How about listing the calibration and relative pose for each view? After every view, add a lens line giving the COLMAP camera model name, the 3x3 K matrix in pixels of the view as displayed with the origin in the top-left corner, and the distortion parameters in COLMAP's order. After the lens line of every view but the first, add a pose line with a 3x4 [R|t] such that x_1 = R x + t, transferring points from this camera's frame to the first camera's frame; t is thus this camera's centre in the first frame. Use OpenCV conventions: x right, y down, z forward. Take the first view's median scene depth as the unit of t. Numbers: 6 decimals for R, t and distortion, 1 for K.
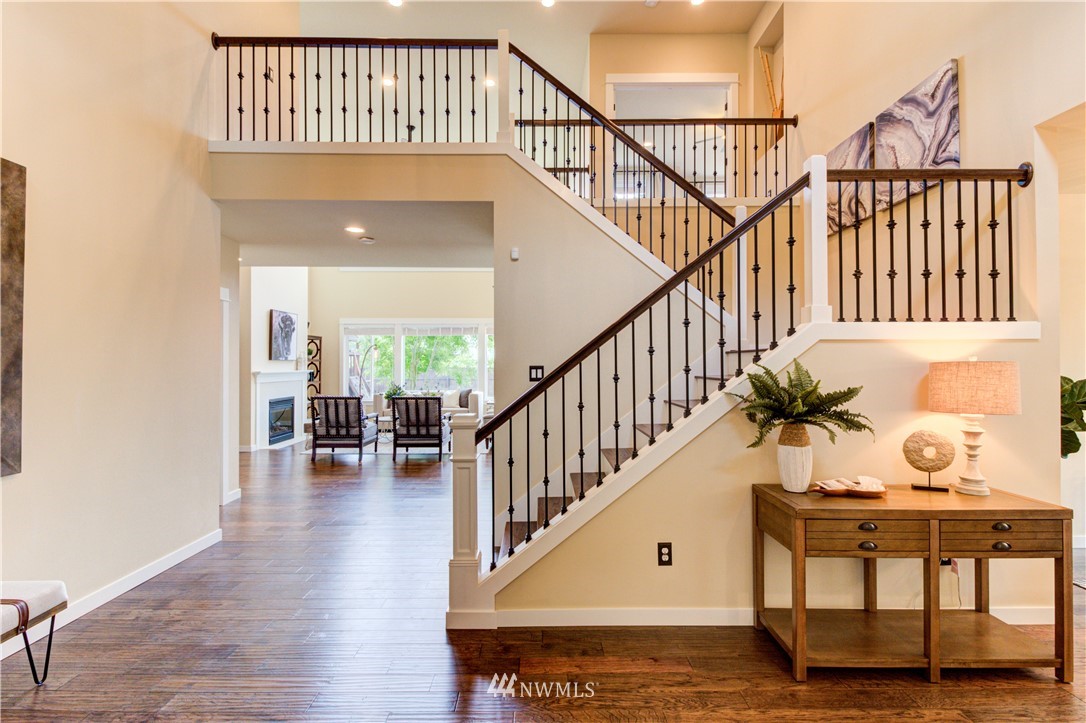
lens RADIAL K [[503.8, 0, 538.9], [0, 503.8, 359.9], [0, 0, 1]] dist [0.018427, -0.011385]
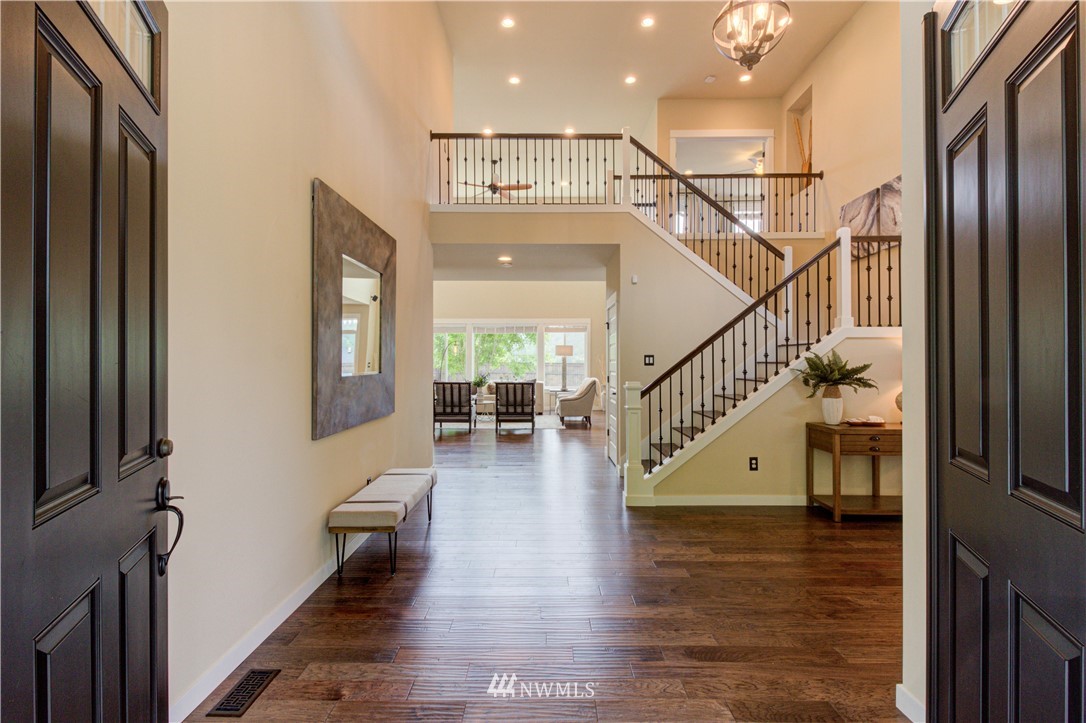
lens RADIAL K [[503.8, 0, 538.9], [0, 503.8, 359.9], [0, 0, 1]] dist [0.018427, -0.011385]
pose [[0.999953, -0.000181, -0.009699, -0.442553], [0.000237, 0.999983, 0.005791, 0.024698], [0.009698, -0.005793, 0.999936, -0.681698]]
